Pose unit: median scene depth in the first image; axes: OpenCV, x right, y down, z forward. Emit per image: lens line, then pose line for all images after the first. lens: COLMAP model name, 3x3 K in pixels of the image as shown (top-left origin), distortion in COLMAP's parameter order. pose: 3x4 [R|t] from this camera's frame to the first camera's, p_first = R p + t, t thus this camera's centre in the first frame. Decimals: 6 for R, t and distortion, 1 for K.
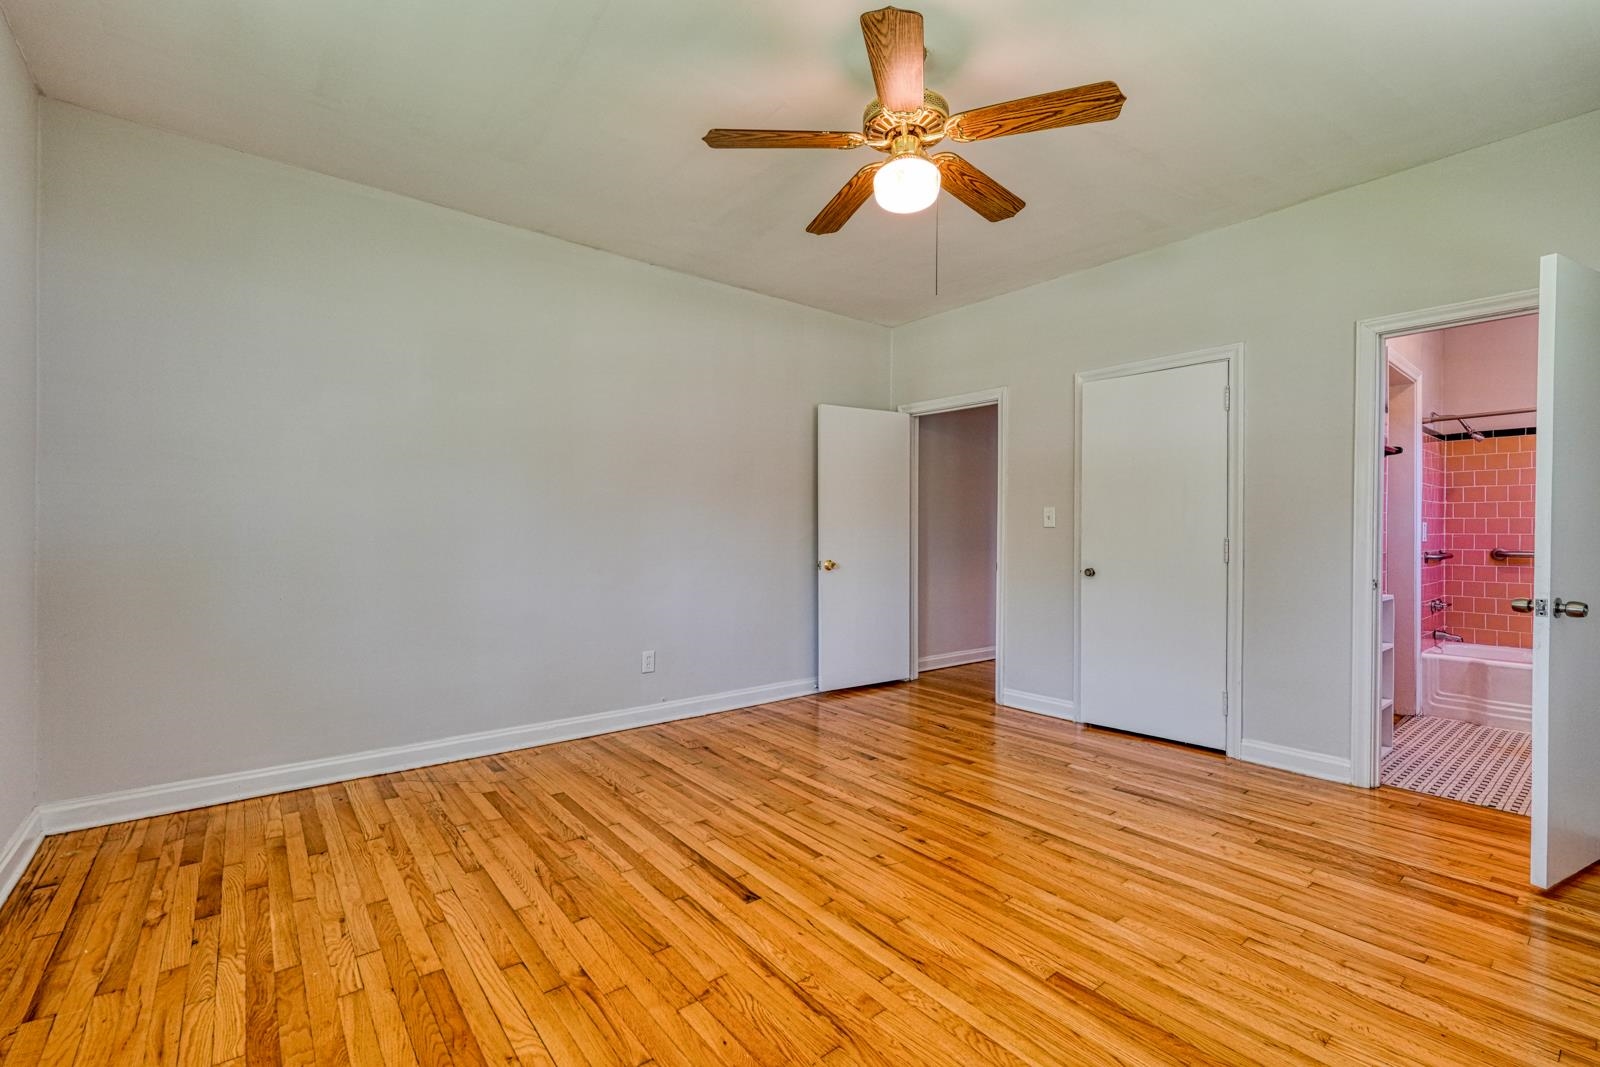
lens RADIAL K [[703.2, 0, 810.1], [0, 703.2, 534.8], [0, 0, 1]] dist [0.000671, 0.000078]
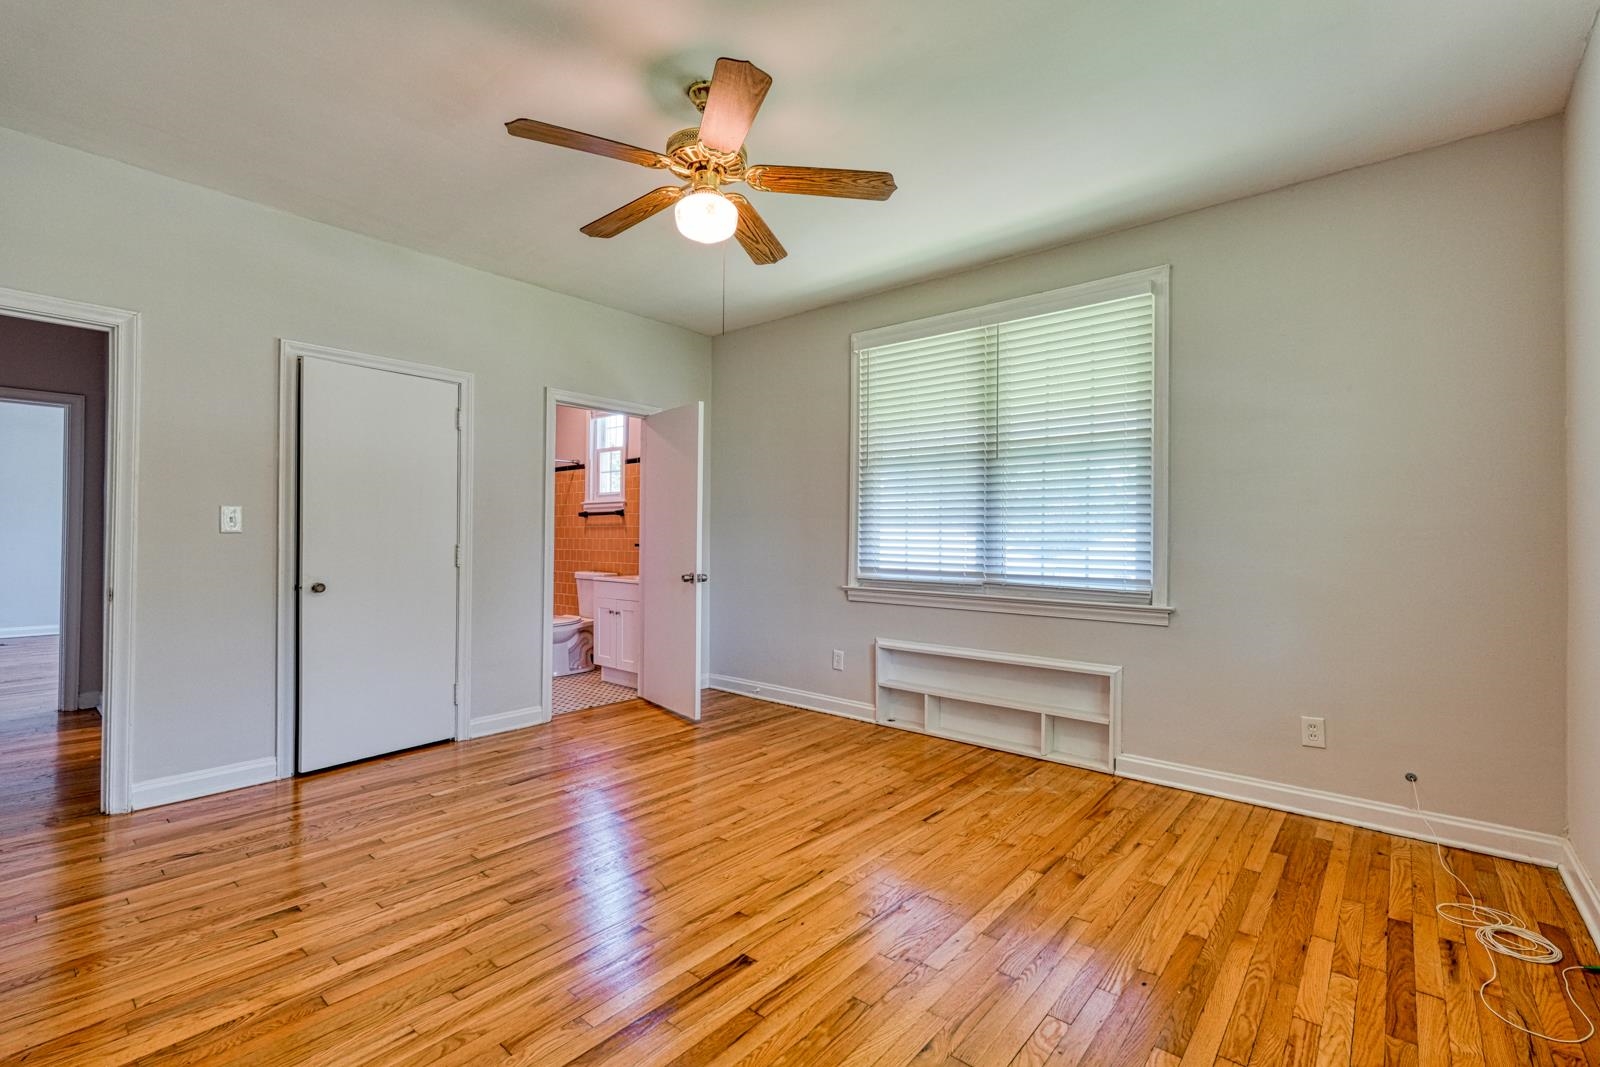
lens RADIAL K [[703.2, 0, 796.0], [0, 703.2, 534.9], [0, 0, 1]] dist [0.000671, 0.000078]
pose [[-0.182015, 0.000660, 0.983296, -0.603876], [-0.002335, 0.999997, -0.001103, -0.011012], [-0.983293, -0.002497, -0.182013, 0.687825]]
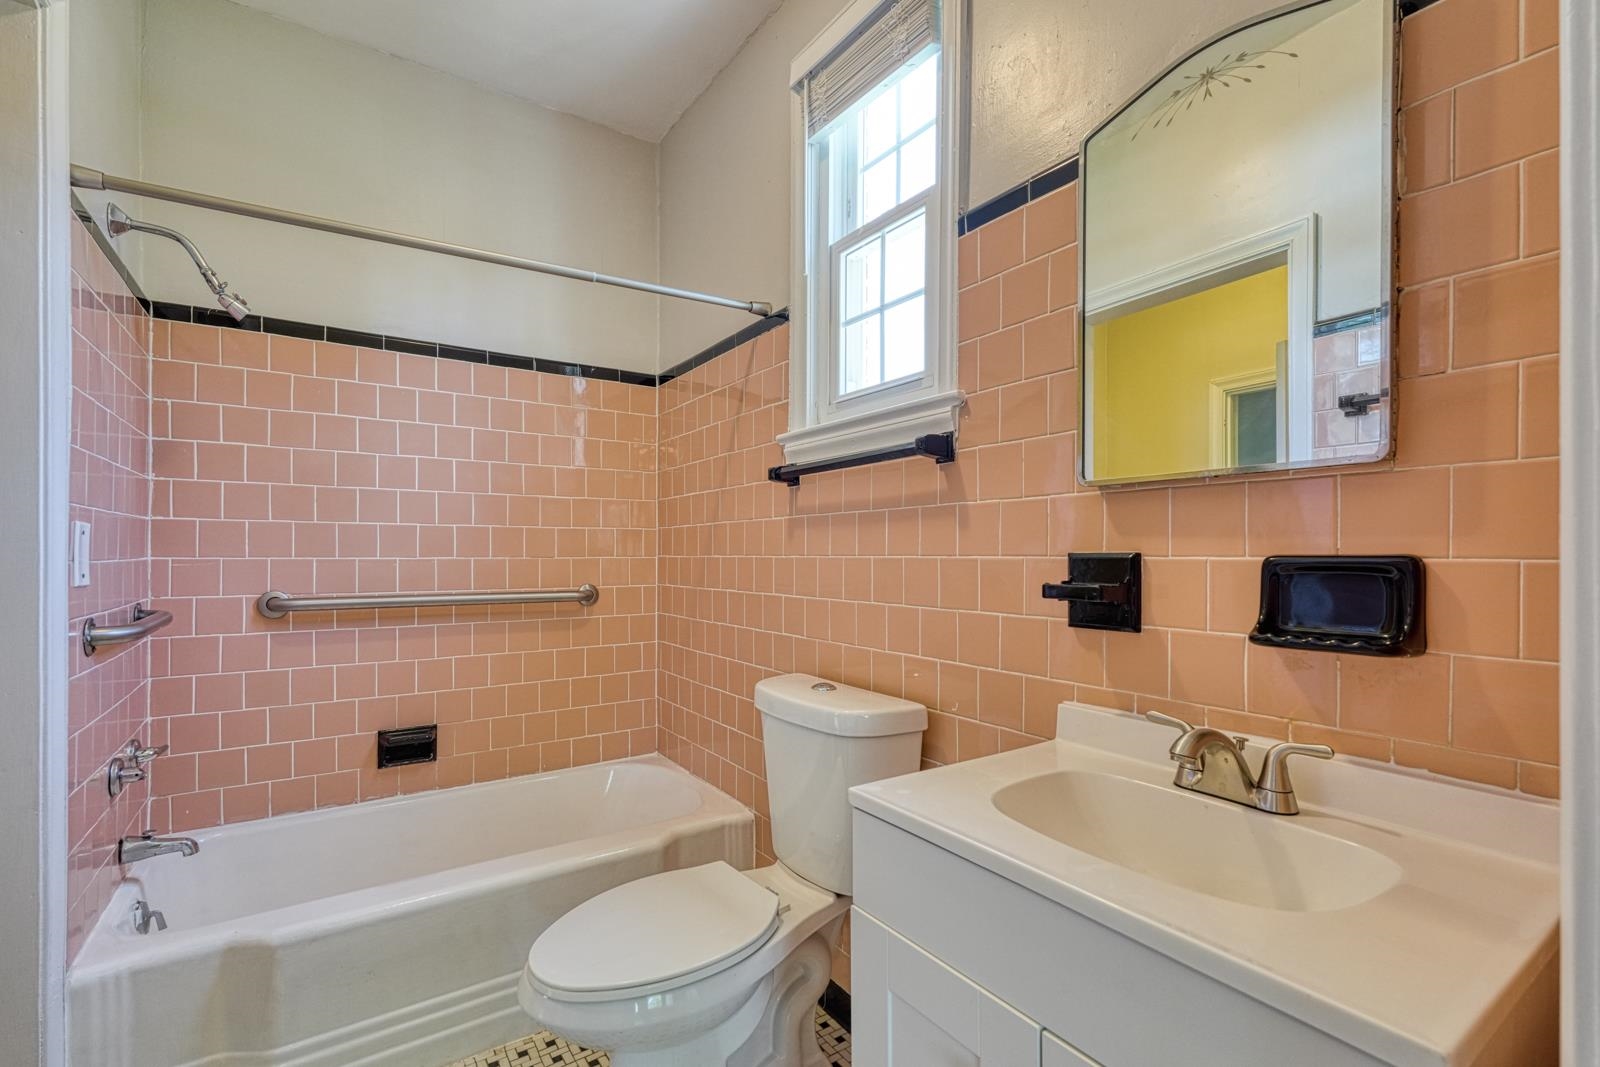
lens RADIAL K [[703.2, 0, 781.0], [0, 703.2, 556.3], [0, 0, 1]] dist [0.000671, 0.000078]
pose [[0.103336, 0.000172, 0.994647, 0.761168], [-0.000168, 1.000000, -0.000155, -0.003351], [-0.994647, -0.000151, 0.103336, 0.845514]]
